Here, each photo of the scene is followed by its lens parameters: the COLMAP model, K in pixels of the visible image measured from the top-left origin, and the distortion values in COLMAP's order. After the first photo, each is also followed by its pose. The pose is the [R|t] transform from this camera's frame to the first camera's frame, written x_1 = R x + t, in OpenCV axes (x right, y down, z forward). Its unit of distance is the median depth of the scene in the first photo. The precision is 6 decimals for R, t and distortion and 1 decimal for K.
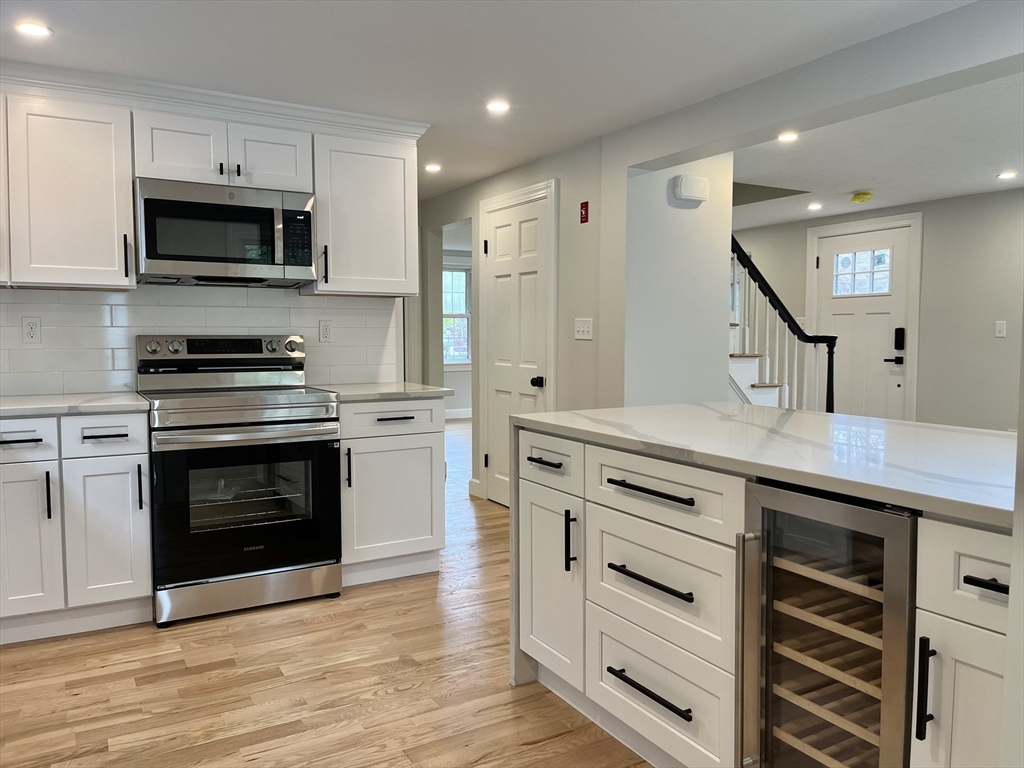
lens RADIAL K [[775.6, 0, 512.0], [0, 775.6, 384.0], [0, 0, 1]] dist [0.058761, -0.077746]
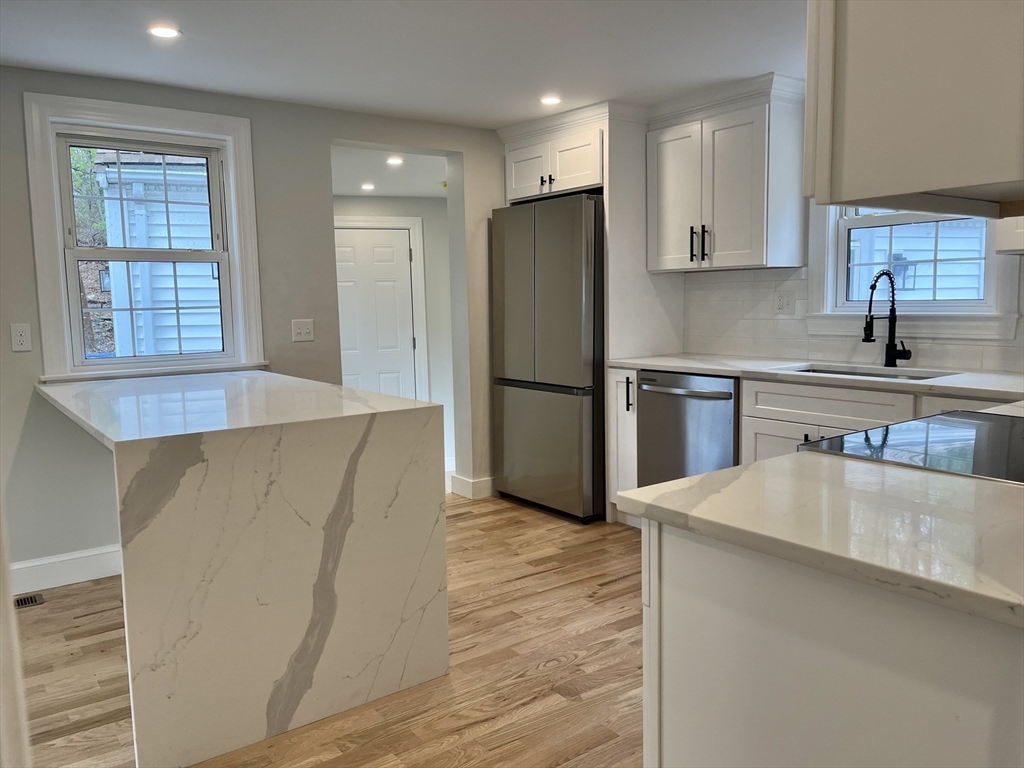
lens RADIAL K [[775.6, 0, 512.0], [0, 775.6, 384.0], [0, 0, 1]] dist [0.058761, -0.077746]
pose [[-0.992855, 0.032585, -0.114793, 0.017995], [0.010959, 0.982827, 0.184205, -0.142556], [0.118824, 0.181631, -0.976161, 1.707166]]
